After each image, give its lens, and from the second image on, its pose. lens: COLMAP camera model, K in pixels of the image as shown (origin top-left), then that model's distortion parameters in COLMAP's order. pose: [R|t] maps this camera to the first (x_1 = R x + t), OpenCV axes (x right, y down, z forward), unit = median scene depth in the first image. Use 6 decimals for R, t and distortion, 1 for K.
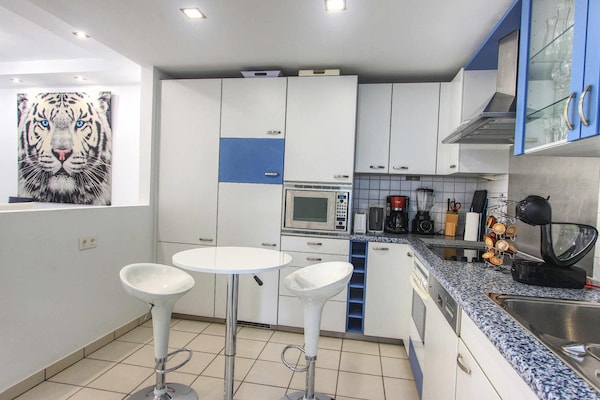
lens RADIAL K [[340.0, 0, 300.0], [0, 340.0, 200.0], [0, 0, 1]] dist [-0.027907, 0.004472]
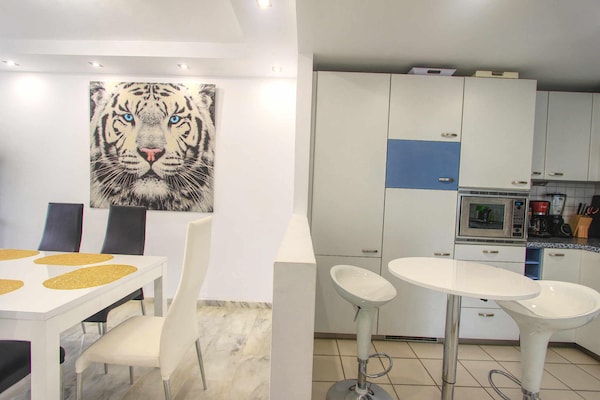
lens RADIAL K [[277.4, 0, 300.0], [0, 277.4, 200.0], [0, 0, 1]] dist [-0.018447, 0.000381]
pose [[0.986631, -0.008108, 0.162771, -0.454467], [0.006279, 0.999911, 0.011748, -0.023224], [-0.162852, -0.010569, 0.986594, 0.233436]]
